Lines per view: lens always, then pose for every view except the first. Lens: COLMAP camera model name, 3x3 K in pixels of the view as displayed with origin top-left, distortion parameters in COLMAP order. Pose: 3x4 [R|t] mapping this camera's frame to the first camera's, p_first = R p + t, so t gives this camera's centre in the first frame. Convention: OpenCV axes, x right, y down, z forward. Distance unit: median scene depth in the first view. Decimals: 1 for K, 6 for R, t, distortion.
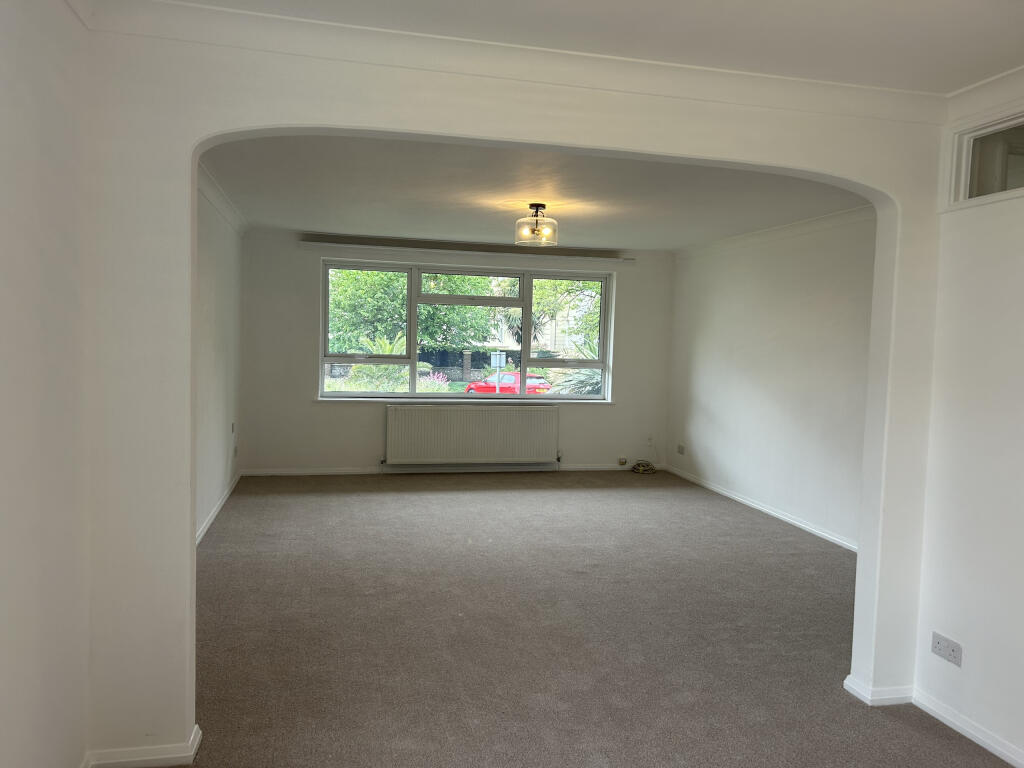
lens RADIAL K [[765.4, 0, 512.0], [0, 765.4, 384.0], [0, 0, 1]] dist [0.088323, -0.131275]
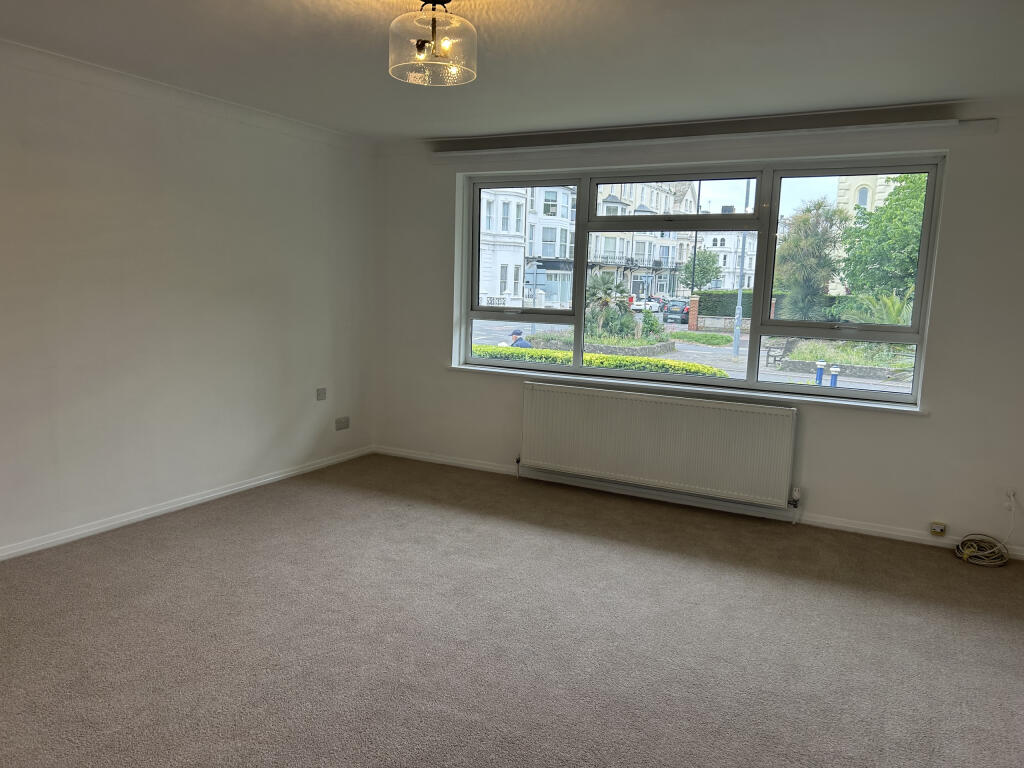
lens RADIAL K [[765.4, 0, 512.0], [0, 765.4, 384.0], [0, 0, 1]] dist [0.088323, -0.131275]
pose [[0.752963, 0.083682, -0.652720, 0.265990], [-0.049116, 0.996262, 0.071066, -0.017558], [0.656227, -0.021451, 0.754258, 0.443335]]
